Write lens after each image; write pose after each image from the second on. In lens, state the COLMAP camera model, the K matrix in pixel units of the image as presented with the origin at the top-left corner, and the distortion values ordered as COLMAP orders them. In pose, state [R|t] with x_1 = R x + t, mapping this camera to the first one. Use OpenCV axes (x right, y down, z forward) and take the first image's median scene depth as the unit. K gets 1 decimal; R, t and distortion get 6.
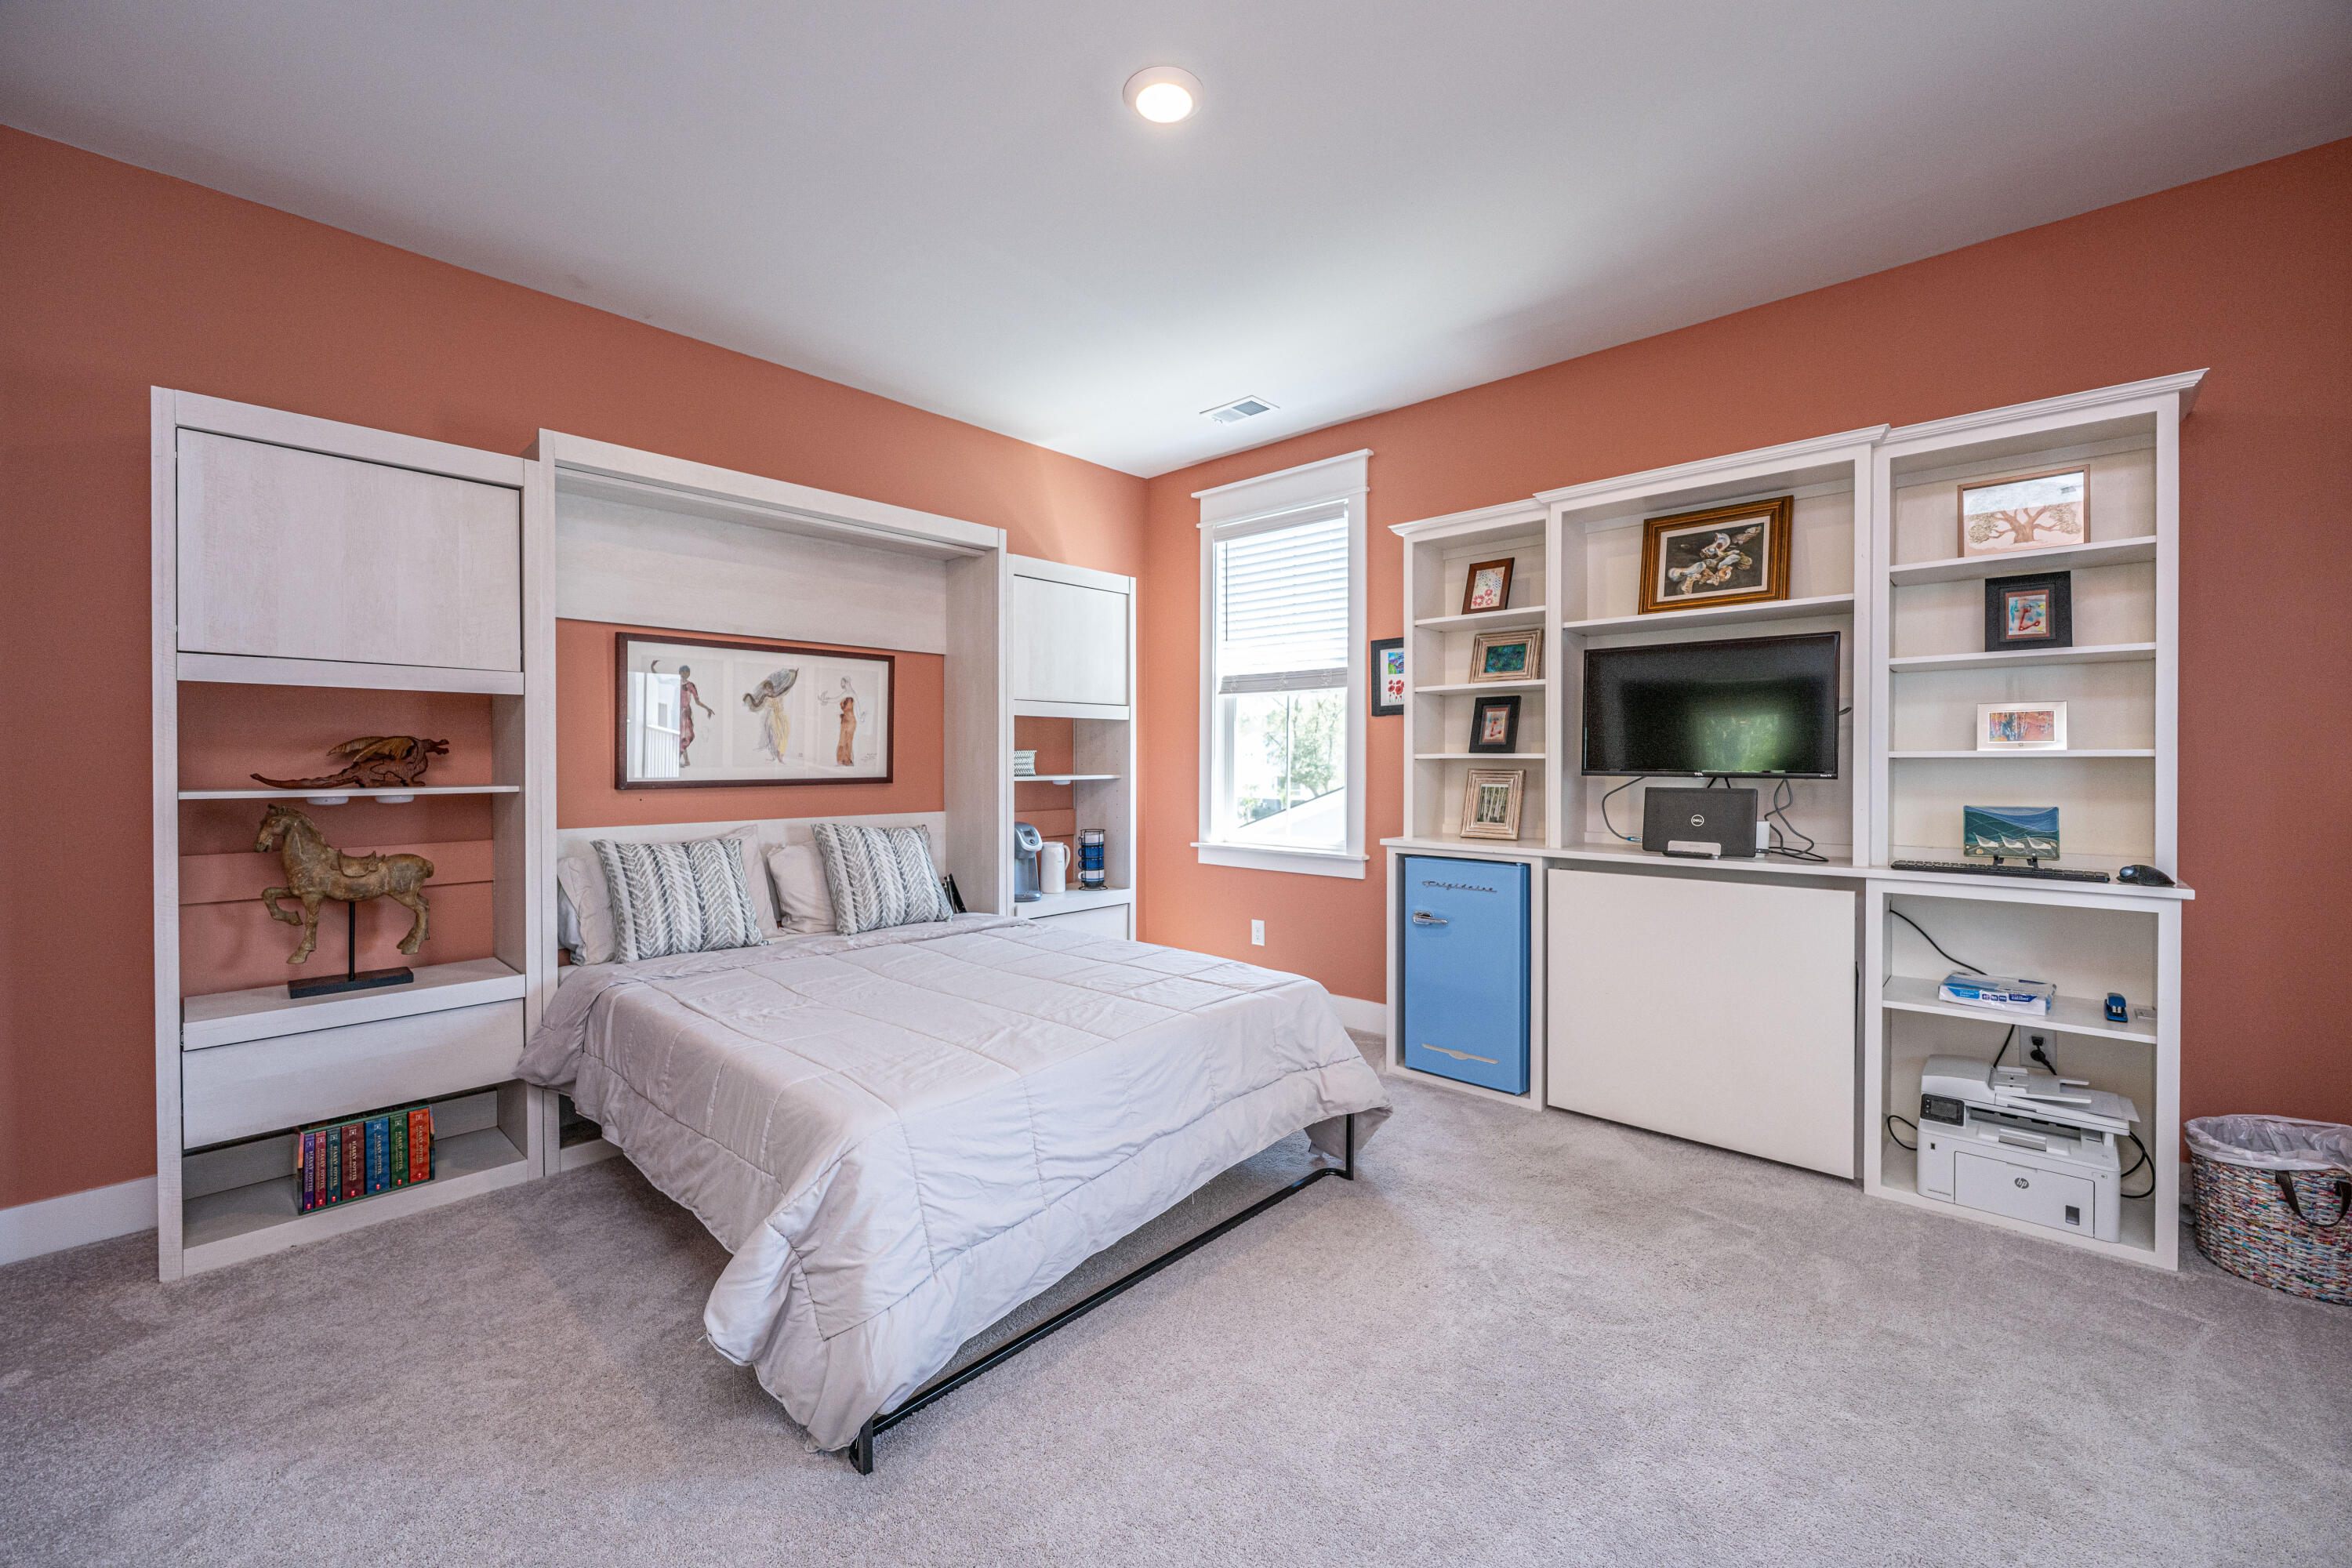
lens RADIAL K [[955.0, 0, 1185.6], [0, 955.0, 771.2], [0, 0, 1]] dist [0.001709, 0.000034]
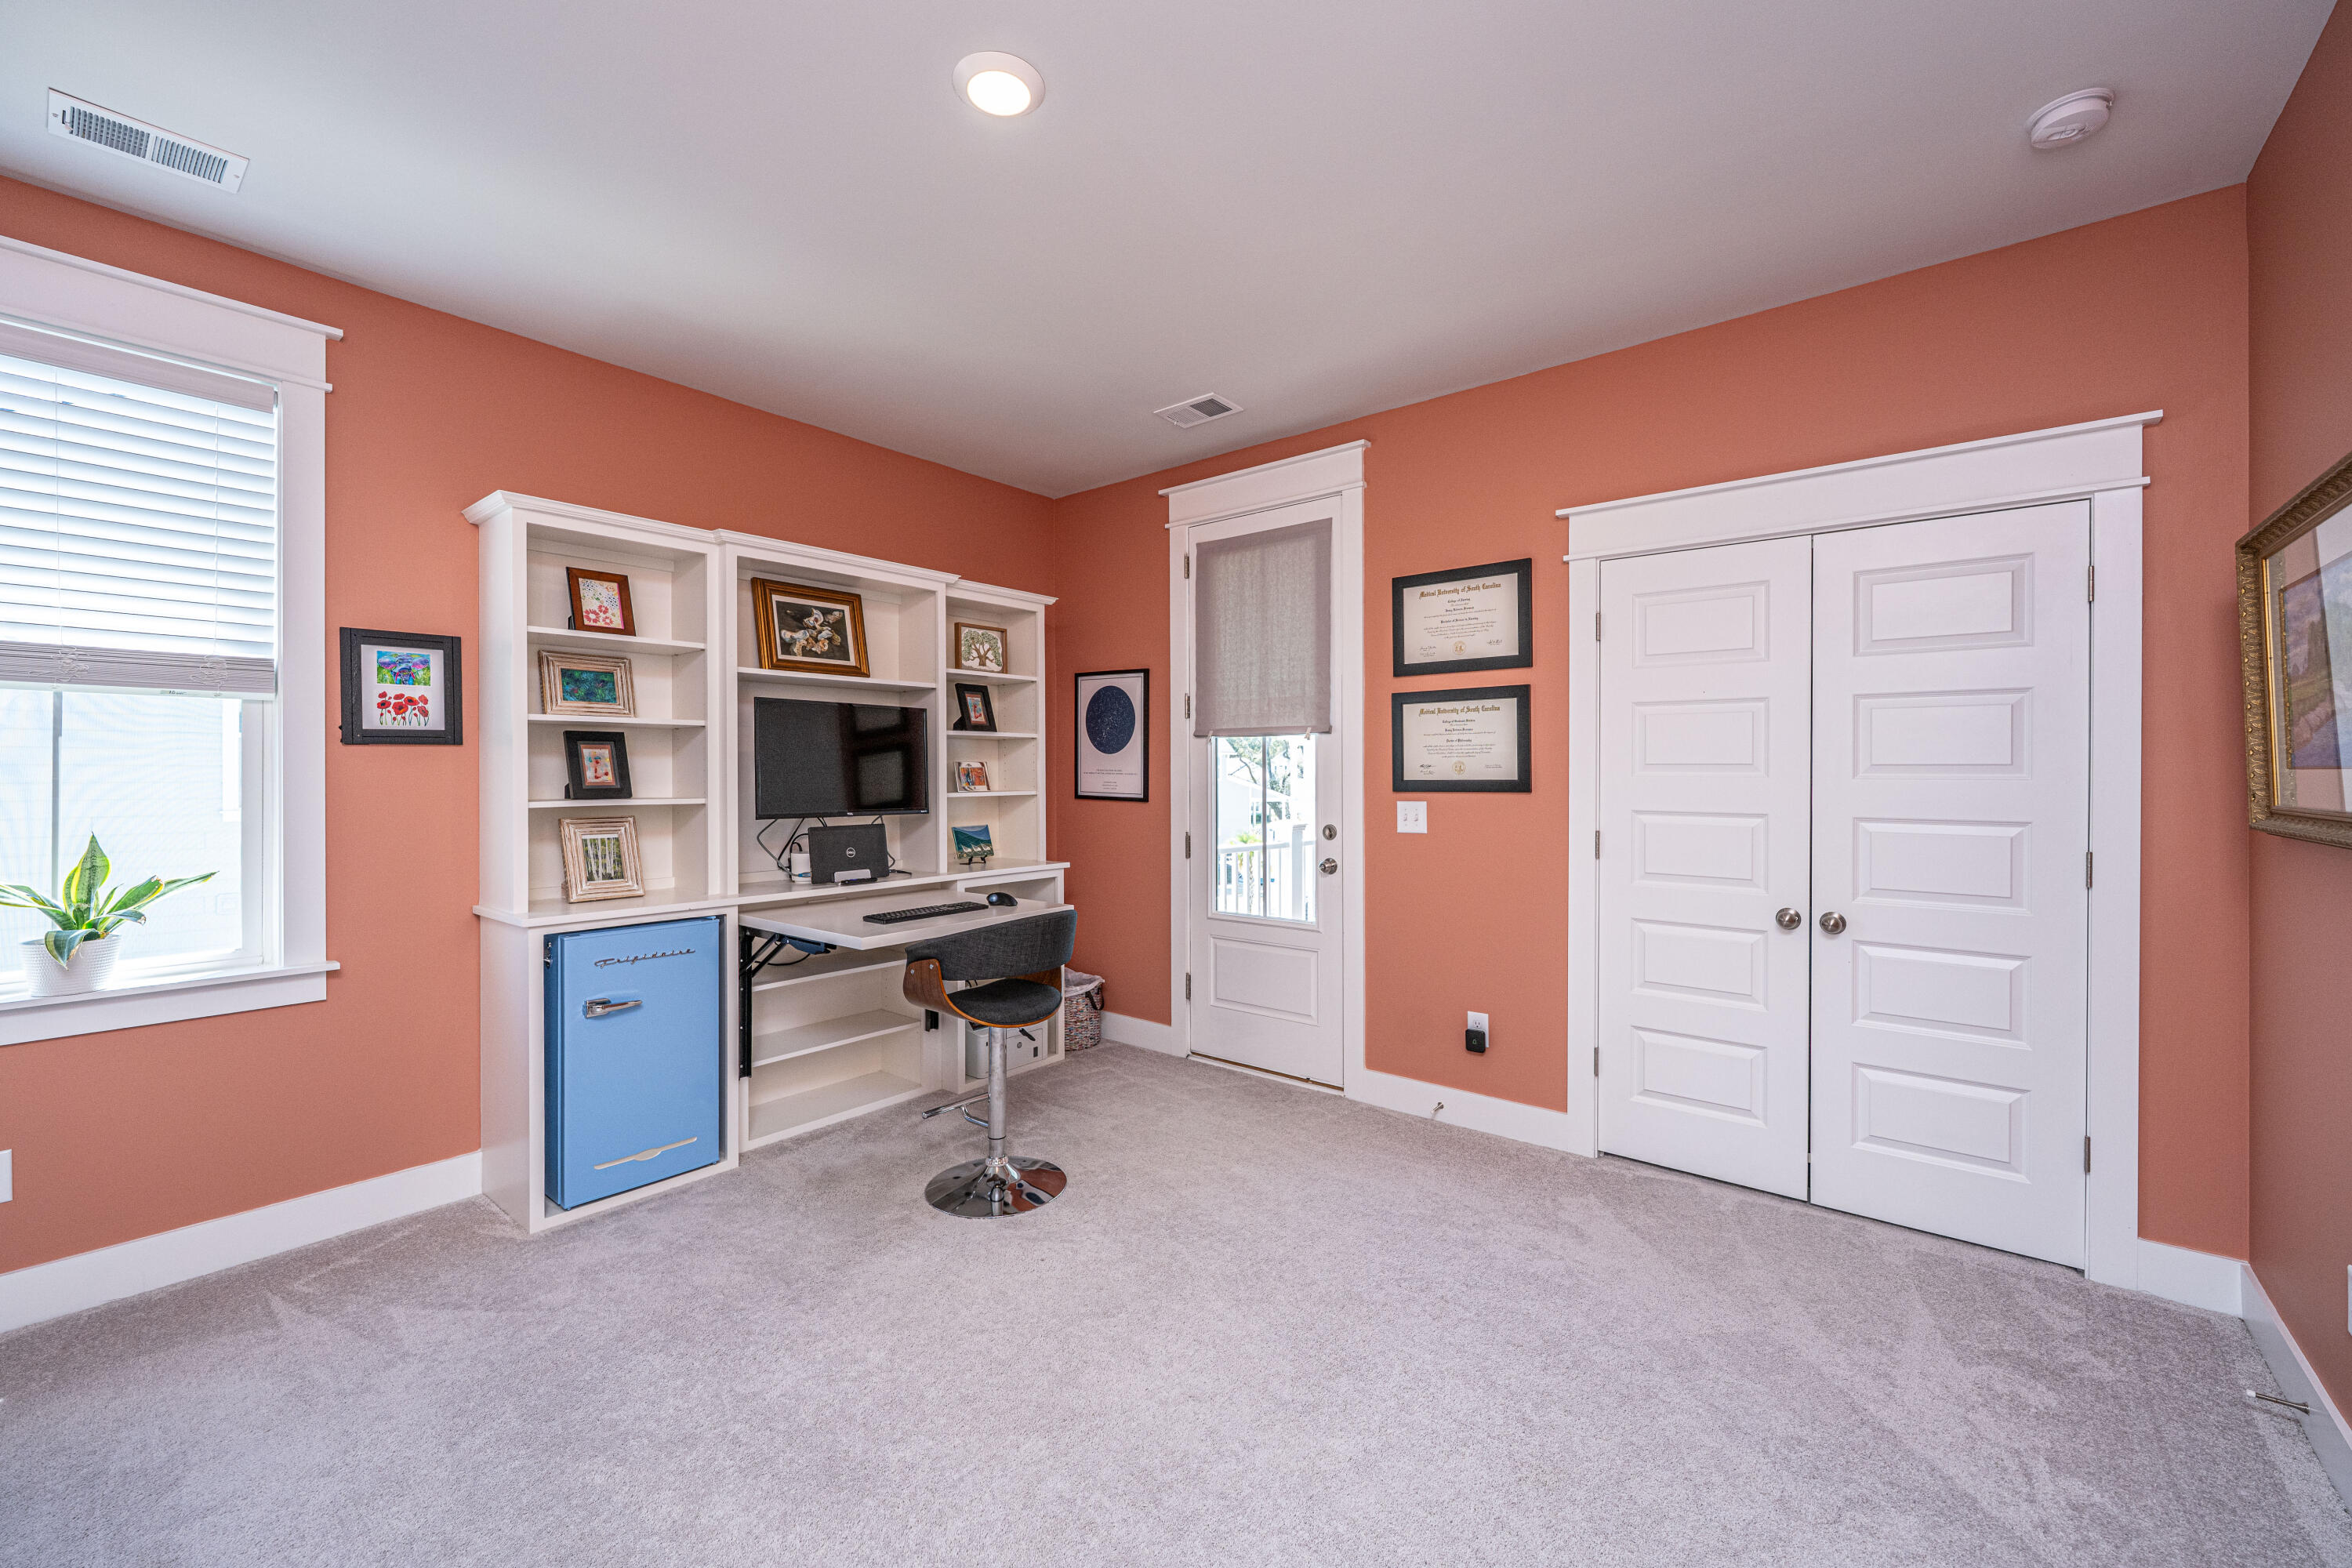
lens RADIAL K [[955.0, 0, 1185.6], [0, 955.0, 771.2], [0, 0, 1]] dist [0.001709, 0.000034]
pose [[-0.076100, 0.000194, 0.997100, -0.642244], [0.010369, 0.999946, 0.000597, -0.043428], [-0.997046, 0.010384, -0.076098, 0.621535]]
